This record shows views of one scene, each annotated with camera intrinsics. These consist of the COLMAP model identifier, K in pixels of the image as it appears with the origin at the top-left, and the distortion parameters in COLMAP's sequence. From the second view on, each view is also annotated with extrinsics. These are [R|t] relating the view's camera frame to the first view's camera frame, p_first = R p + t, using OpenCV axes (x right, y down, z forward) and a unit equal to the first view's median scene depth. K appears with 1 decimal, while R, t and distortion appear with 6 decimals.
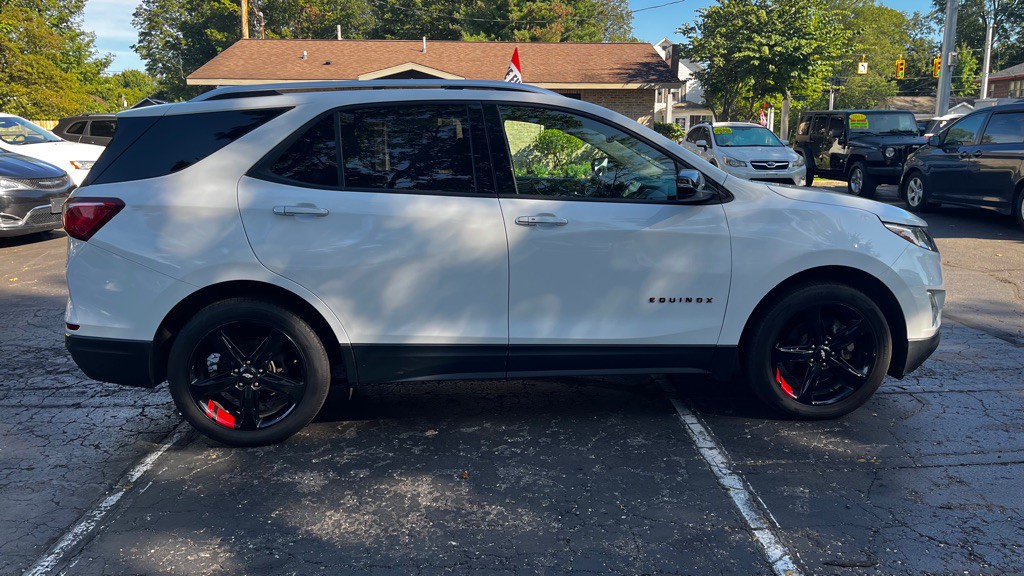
lens RADIAL K [[770.4, 0, 523.1], [0, 770.4, 289.5], [0, 0, 1]] dist [0.070245, -0.083650]
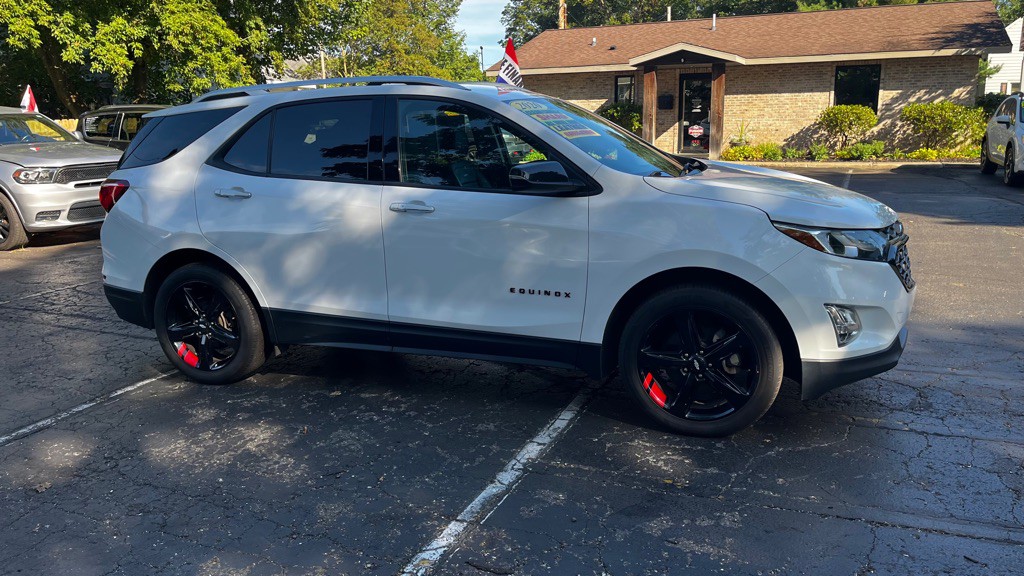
lens RADIAL K [[770.4, 0, 520.2], [0, 770.4, 282.7], [0, 0, 1]] dist [0.070245, -0.083650]
pose [[0.901432, 0.071319, -0.427006, 0.599229], [-0.064333, 0.997454, 0.030784, -0.027291], [0.428114, -0.000279, 0.903725, 0.097556]]
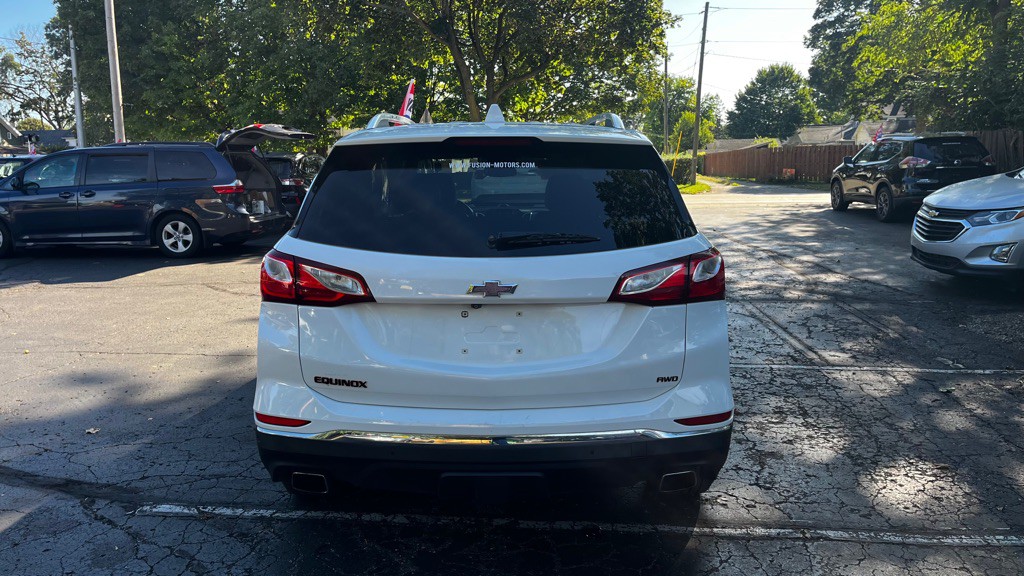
lens RADIAL K [[770.4, 0, 510.9], [0, 770.4, 282.2], [0, 0, 1]] dist [0.070245, -0.083650]
pose [[0.095211, -0.141380, 0.985366, -1.270072], [0.205309, 0.971370, 0.119534, -0.203788], [-0.974055, 0.190924, 0.121512, 1.041051]]
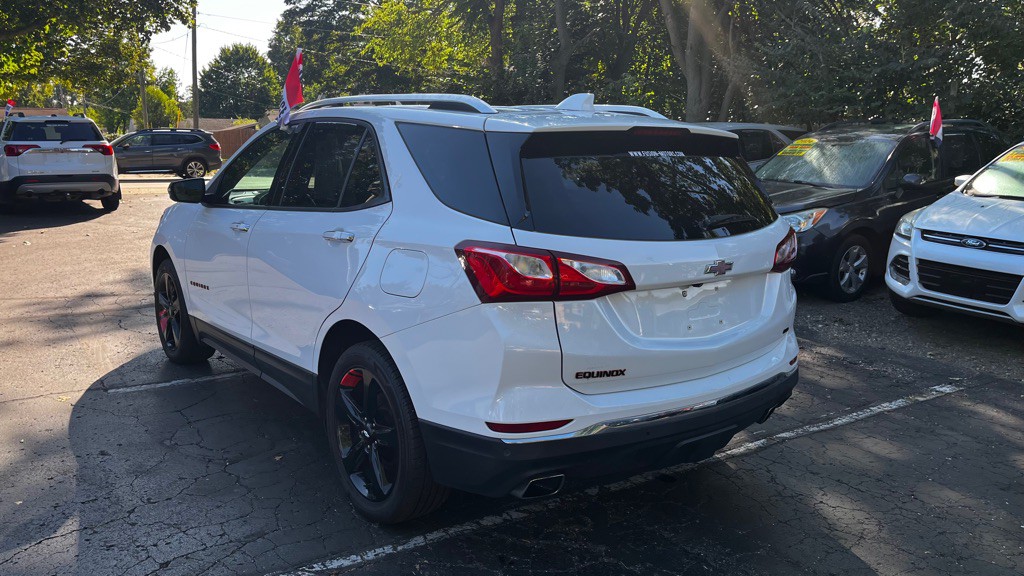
lens RADIAL K [[770.4, 0, 505.1], [0, 770.4, 288.0], [0, 0, 1]] dist [0.070245, -0.083650]
pose [[-0.535650, -0.148731, 0.831239, -1.127322], [0.162643, 0.947765, 0.274387, -0.338149], [-0.828629, 0.282171, -0.483481, 1.666173]]
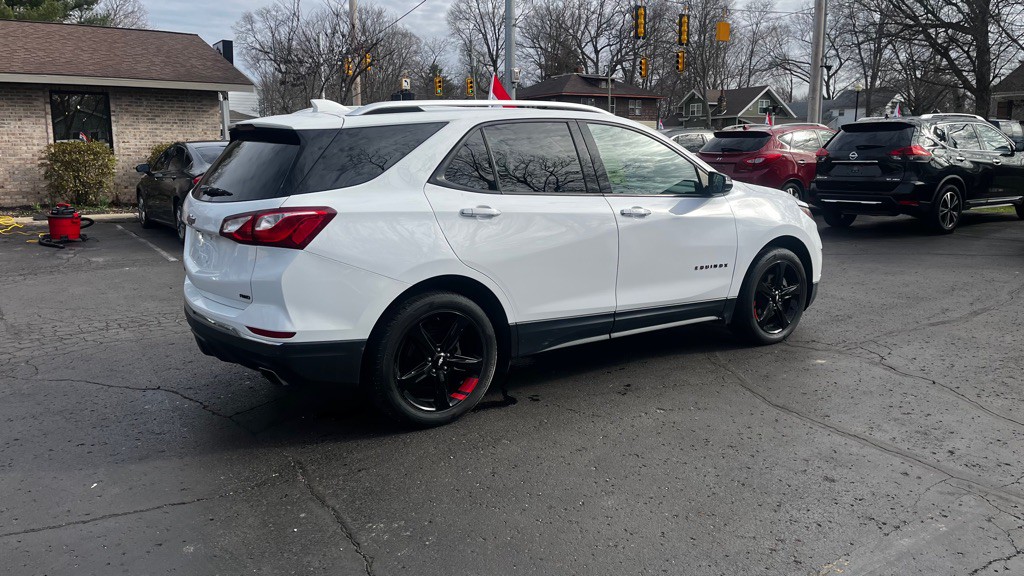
lens RADIAL K [[770.4, 0, 527.5], [0, 770.4, 290.6], [0, 0, 1]] dist [0.070245, -0.083650]
pose [[0.863542, -0.089938, 0.496192, -0.762892], [0.095441, 0.995332, 0.014311, 0.005605], [-0.495163, 0.034999, 0.868095, -0.032248]]
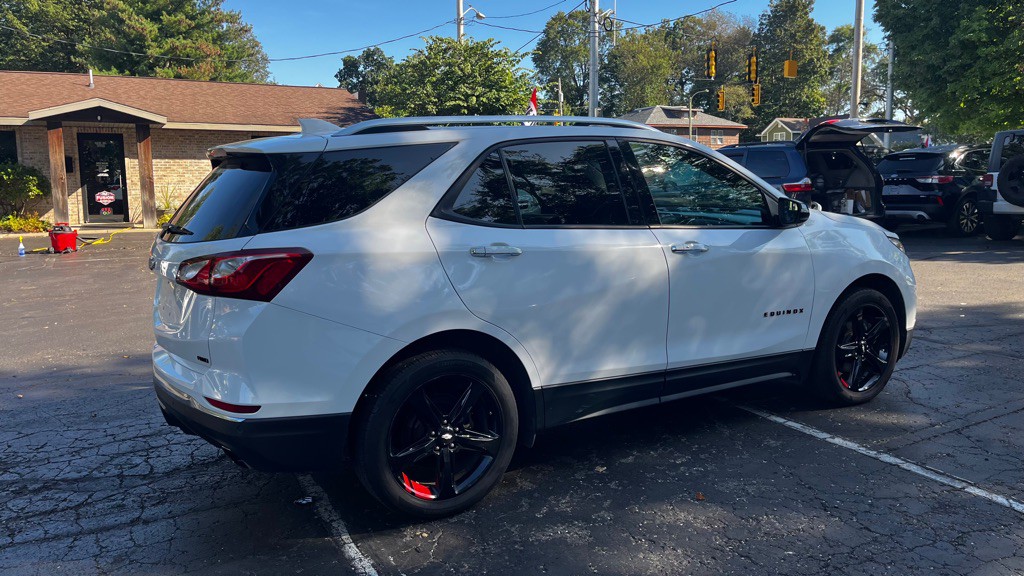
lens RADIAL K [[770.4, 0, 516.3], [0, 770.4, 291.3], [0, 0, 1]] dist [0.070245, -0.083650]
pose [[0.898023, -0.074964, 0.433515, -0.635423], [0.098406, 0.994636, -0.031855, -0.019422], [-0.428802, 0.071267, 0.900583, 0.141283]]
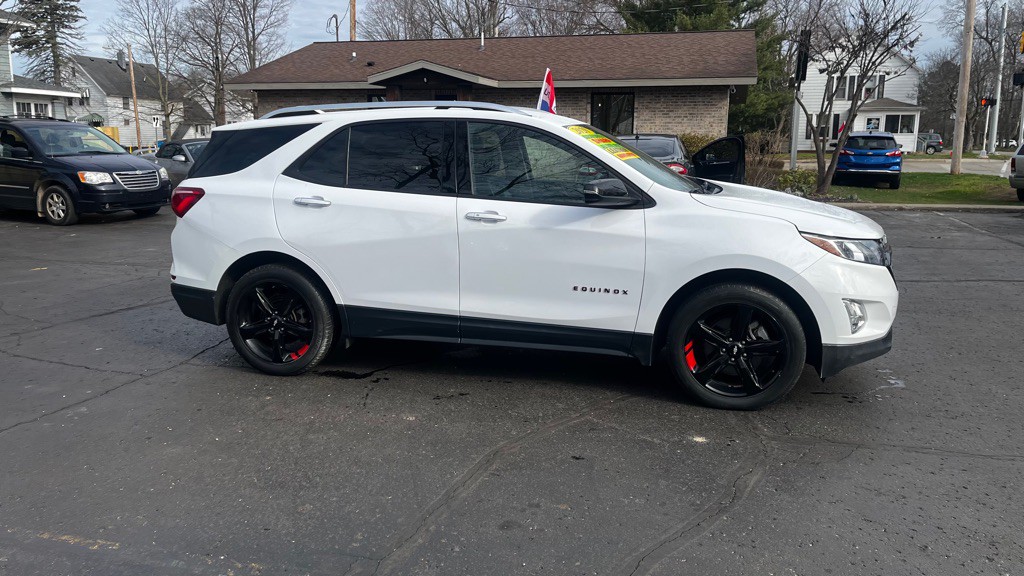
lens RADIAL K [[770.4, 0, 513.8], [0, 770.4, 295.9], [0, 0, 1]] dist [0.070245, -0.083650]
pose [[0.942342, 0.073992, -0.326369, 0.458763], [-0.070311, 0.997258, 0.023079, 0.004580], [0.327182, 0.001199, 0.944960, -0.139026]]
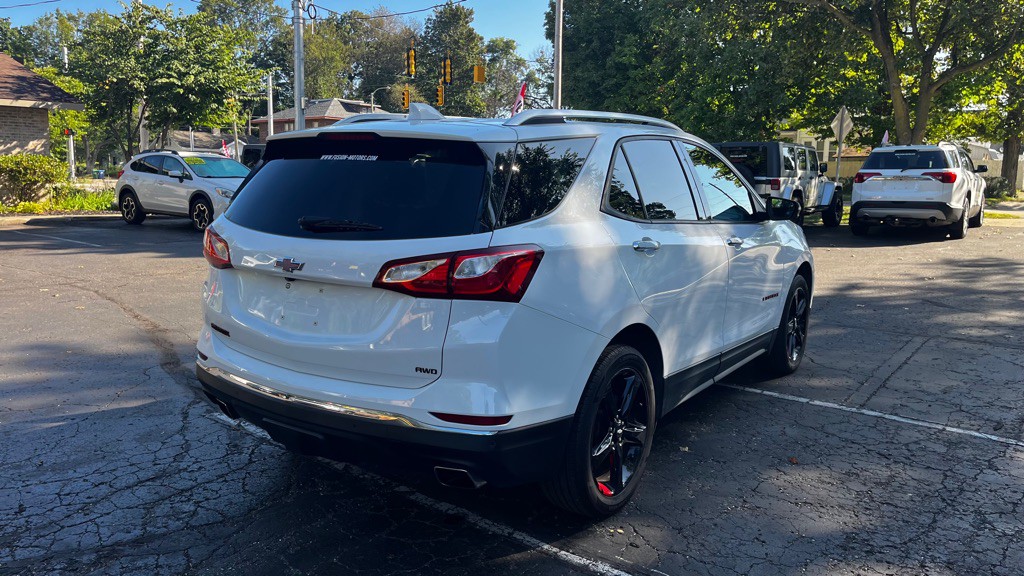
lens RADIAL K [[770.4, 0, 513.2], [0, 770.4, 286.0], [0, 0, 1]] dist [0.070245, -0.083650]
pose [[0.636492, -0.100597, 0.764695, -1.064667], [0.133982, 0.990805, 0.018823, -0.086391], [-0.759557, 0.090474, 0.644117, 0.482781]]
